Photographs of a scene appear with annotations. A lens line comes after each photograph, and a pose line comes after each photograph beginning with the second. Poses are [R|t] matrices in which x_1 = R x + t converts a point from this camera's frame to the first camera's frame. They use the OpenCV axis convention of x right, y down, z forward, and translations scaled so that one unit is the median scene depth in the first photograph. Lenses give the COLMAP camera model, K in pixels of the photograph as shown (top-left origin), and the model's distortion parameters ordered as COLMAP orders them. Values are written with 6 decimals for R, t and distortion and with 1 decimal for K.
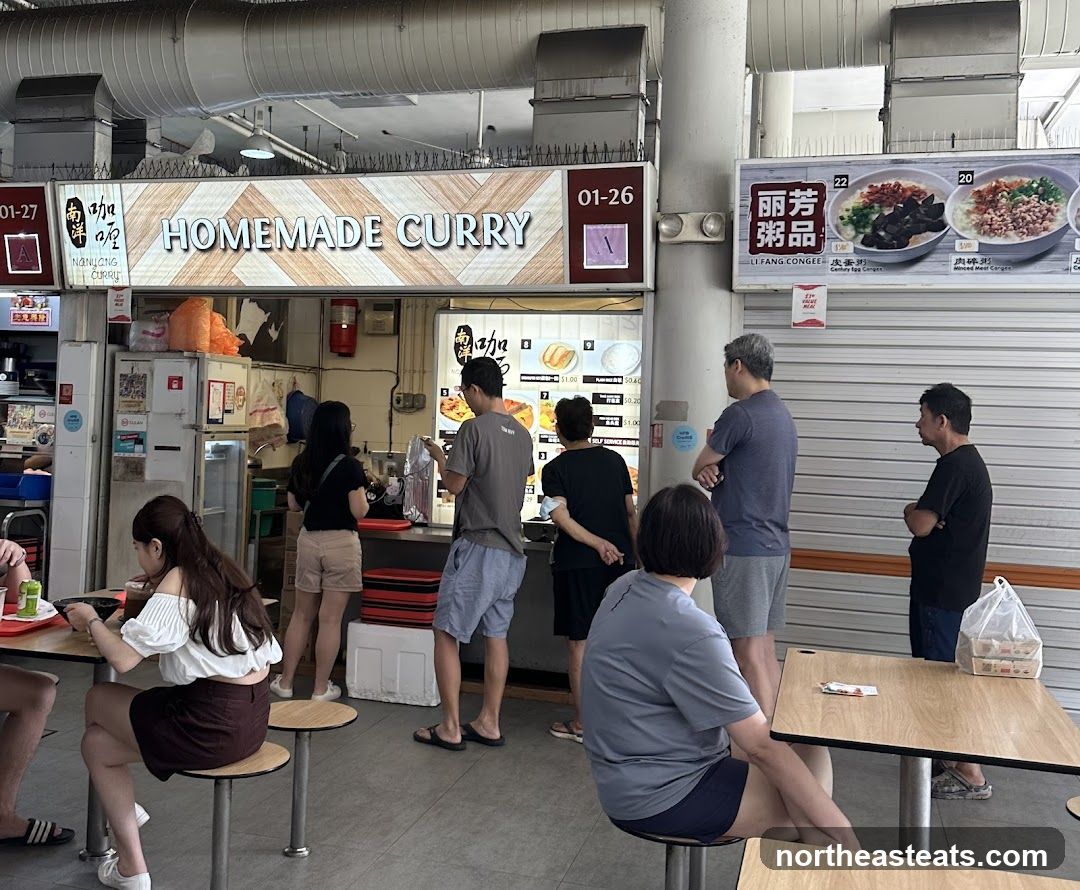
lens RADIAL K [[1105.7, 0, 472.5], [0, 1105.7, 402.2], [0, 0, 1]] dist [0.054864, 0.000000]
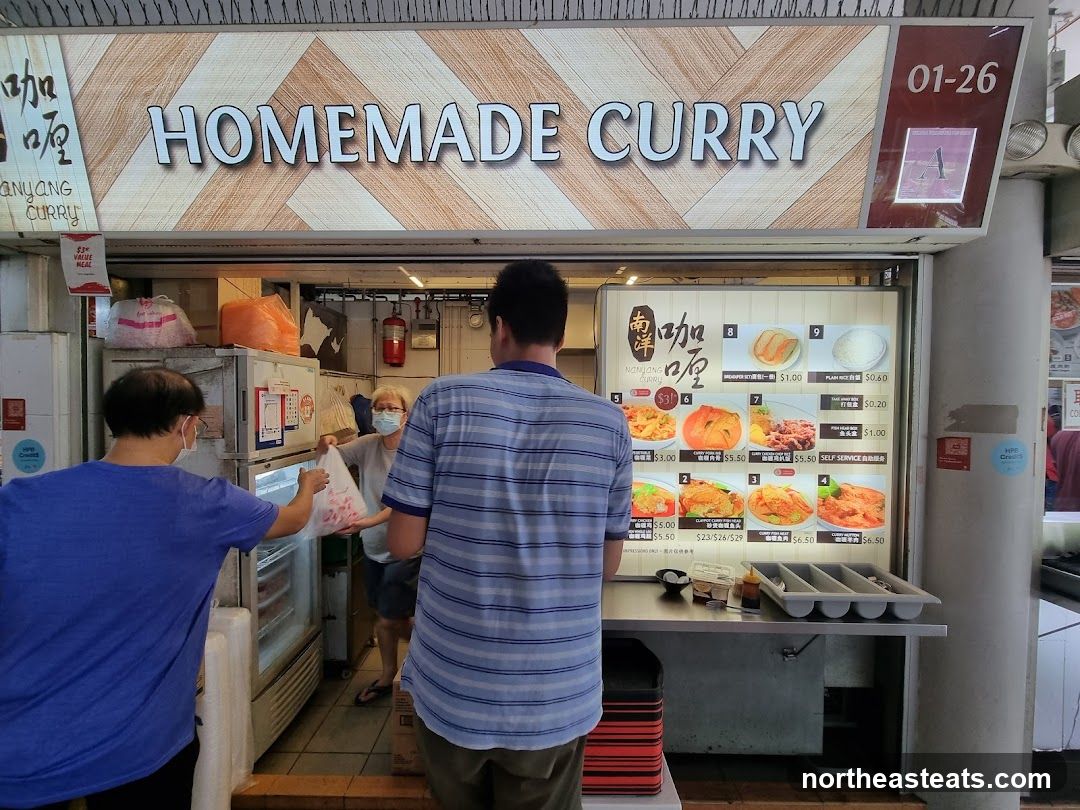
lens RADIAL K [[434.9, 0, 531.1], [0, 434.9, 405.7], [0, 0, 1]] dist [-0.007903, 0.000932]
pose [[0.962767, -0.030879, 0.268562, -0.162478], [0.022419, 0.999153, 0.034510, -0.015722], [-0.269401, -0.027204, 0.962644, 0.765958]]
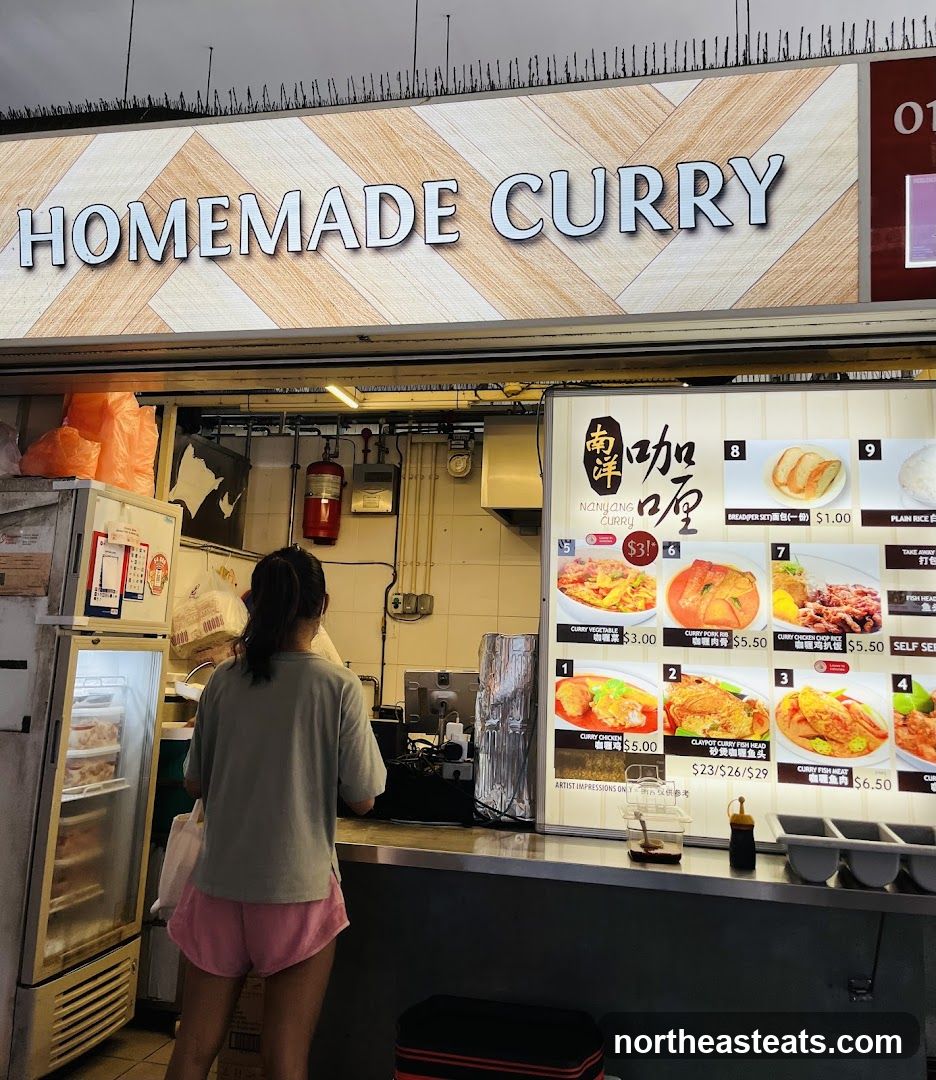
lens RADIAL K [[917.0, 0, 474.0], [0, 917.0, 460.3], [0, 0, 1]] dist [0.026355, -0.030087]
pose [[0.996559, 0.020934, 0.080202, -0.104545], [-0.005310, 0.981717, -0.190273, 0.032683], [-0.082719, 0.189192, 0.978450, 0.611389]]
